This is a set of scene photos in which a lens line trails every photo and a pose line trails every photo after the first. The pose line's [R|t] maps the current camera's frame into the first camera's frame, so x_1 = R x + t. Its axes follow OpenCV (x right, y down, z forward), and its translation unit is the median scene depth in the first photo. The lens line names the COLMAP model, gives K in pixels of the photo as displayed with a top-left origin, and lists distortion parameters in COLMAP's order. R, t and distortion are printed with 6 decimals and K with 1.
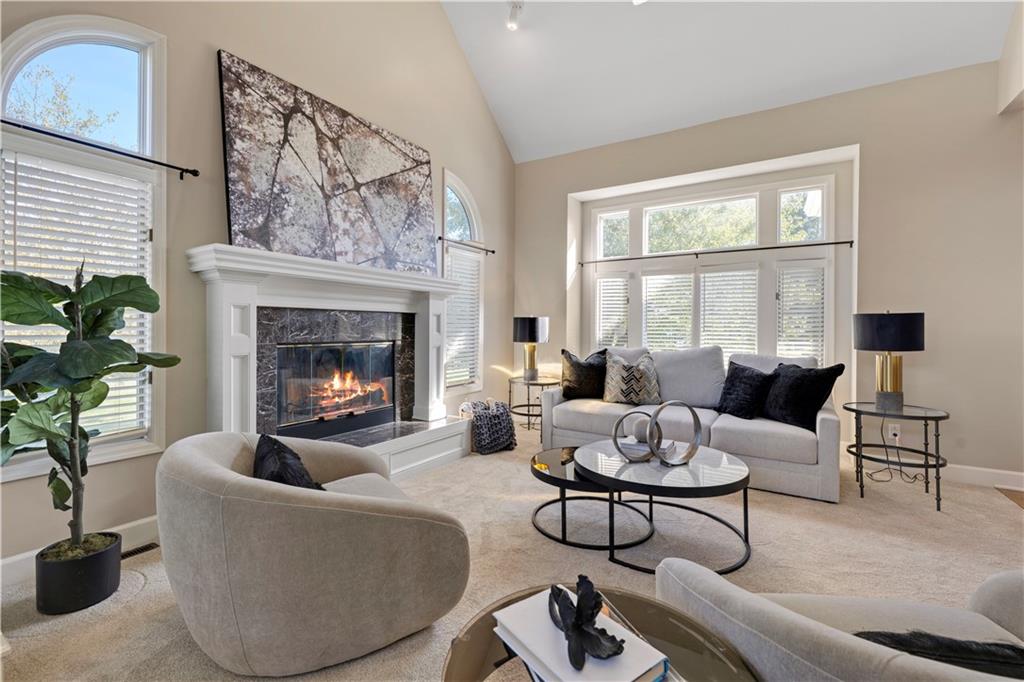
lens RADIAL K [[430.7, 0, 508.2], [0, 430.7, 324.0], [0, 0, 1]] dist [-0.001988, -0.000243]
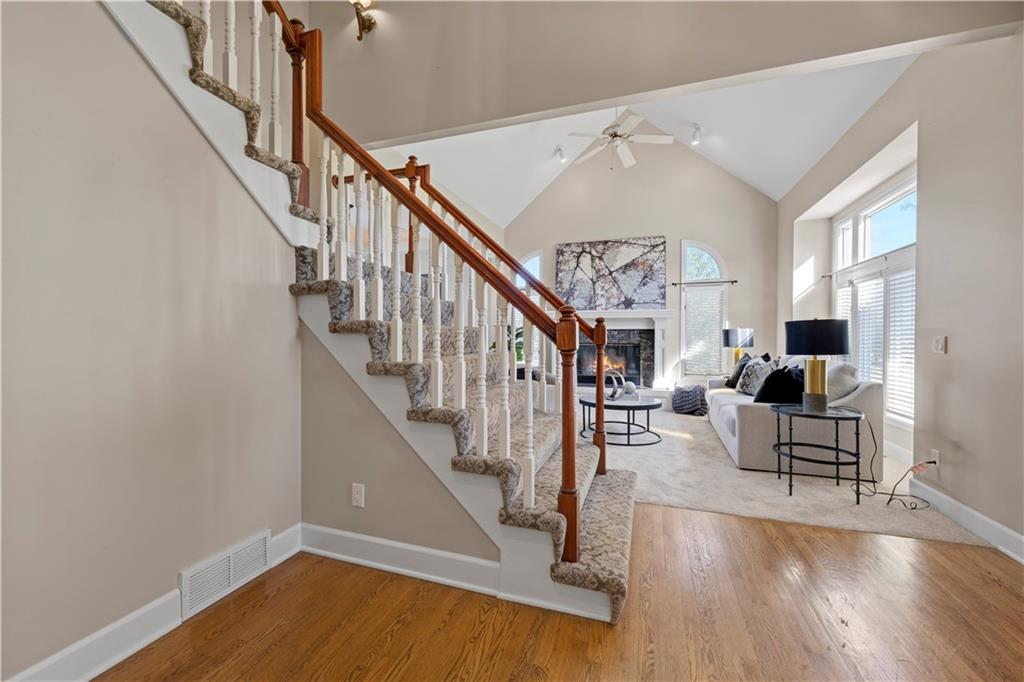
lens RADIAL K [[409.7, 0, 510.4], [0, 409.7, 341.1], [0, 0, 1]] dist [-0.001094, -0.000053]
pose [[0.249537, 0.001358, -0.968364, 1.552601], [0.003445, 0.999991, 0.002290, 0.022157], [0.968359, -0.003908, 0.249530, -0.023191]]
